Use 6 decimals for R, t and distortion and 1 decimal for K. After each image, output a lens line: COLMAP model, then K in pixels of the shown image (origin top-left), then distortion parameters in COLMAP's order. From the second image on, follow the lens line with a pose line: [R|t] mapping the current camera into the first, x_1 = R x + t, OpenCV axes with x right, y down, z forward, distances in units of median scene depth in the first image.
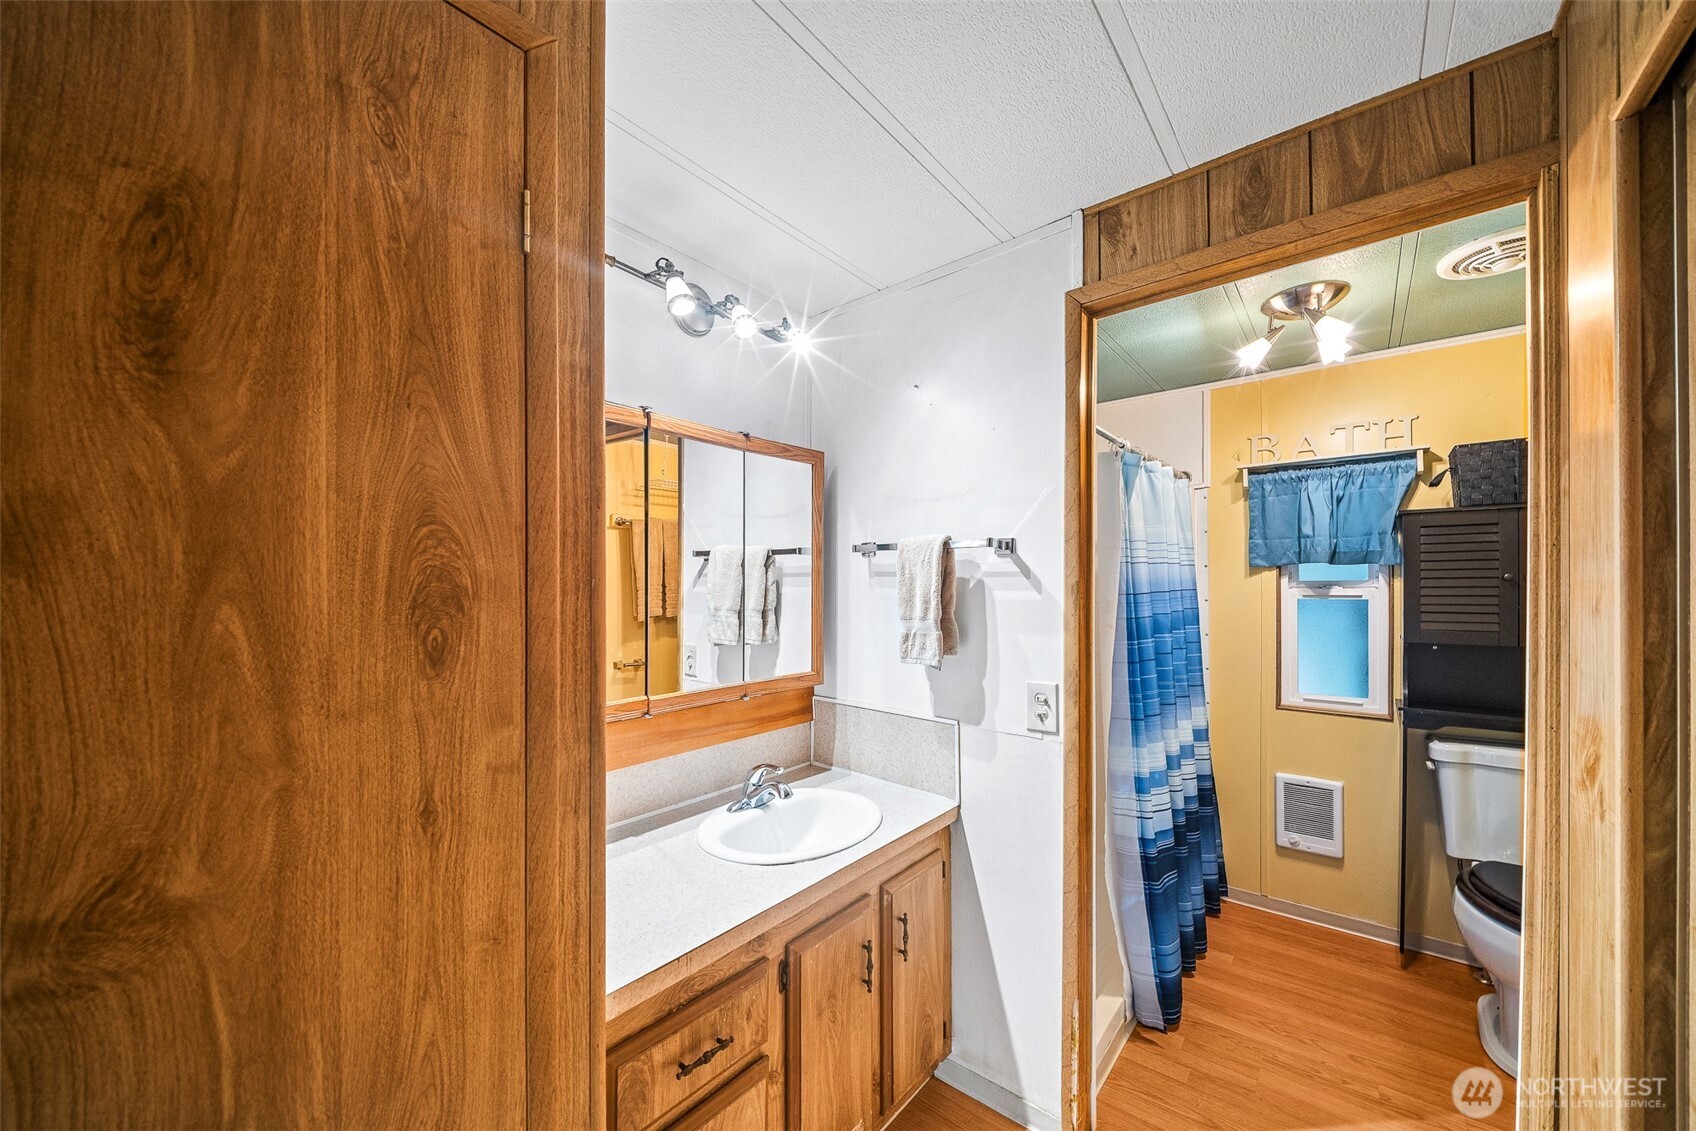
lens RADIAL K [[636.7, 0, 844.0], [0, 636.7, 572.1], [0, 0, 1]] dist [0.015000, -0.007735]
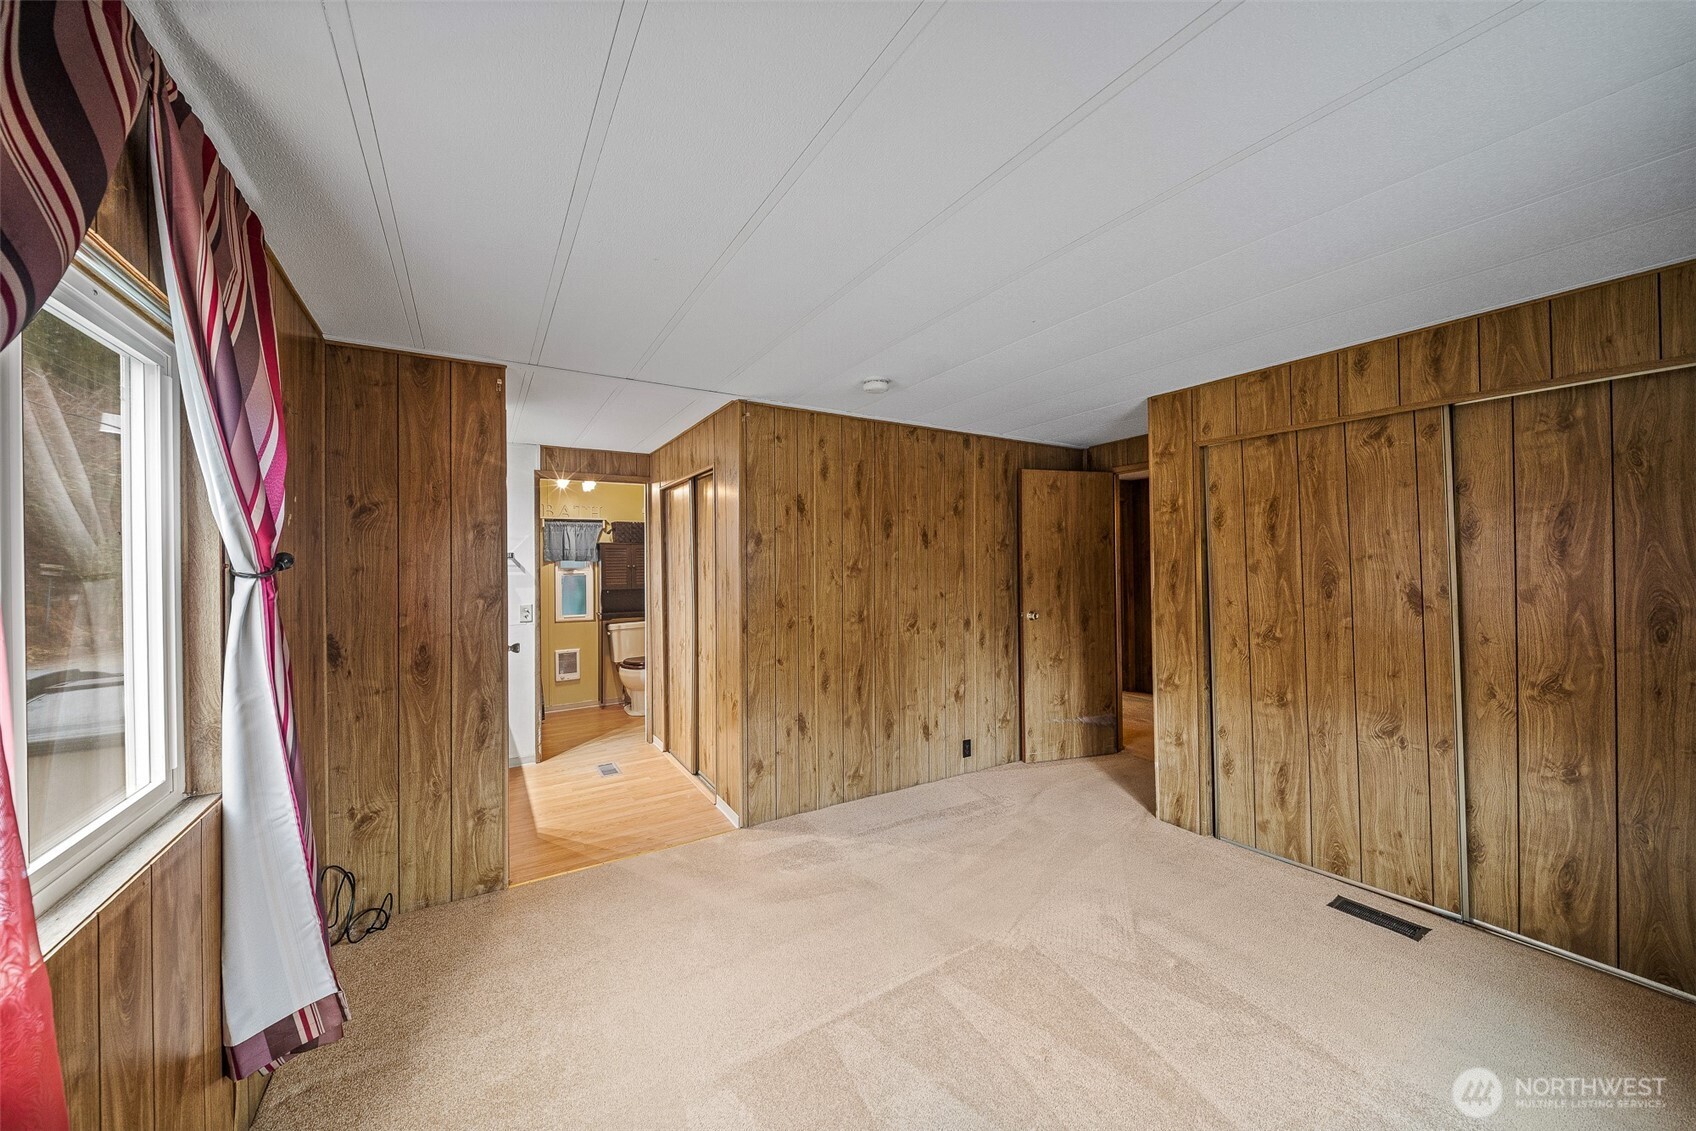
lens RADIAL K [[636.7, 0, 844.0], [0, 636.7, 572.1], [0, 0, 1]] dist [0.015000, -0.007735]
pose [[0.359724, -0.017048, 0.932903, -1.107224], [0.004951, 0.999854, 0.016362, -0.005447], [-0.933045, -0.001267, 0.359756, -0.812853]]
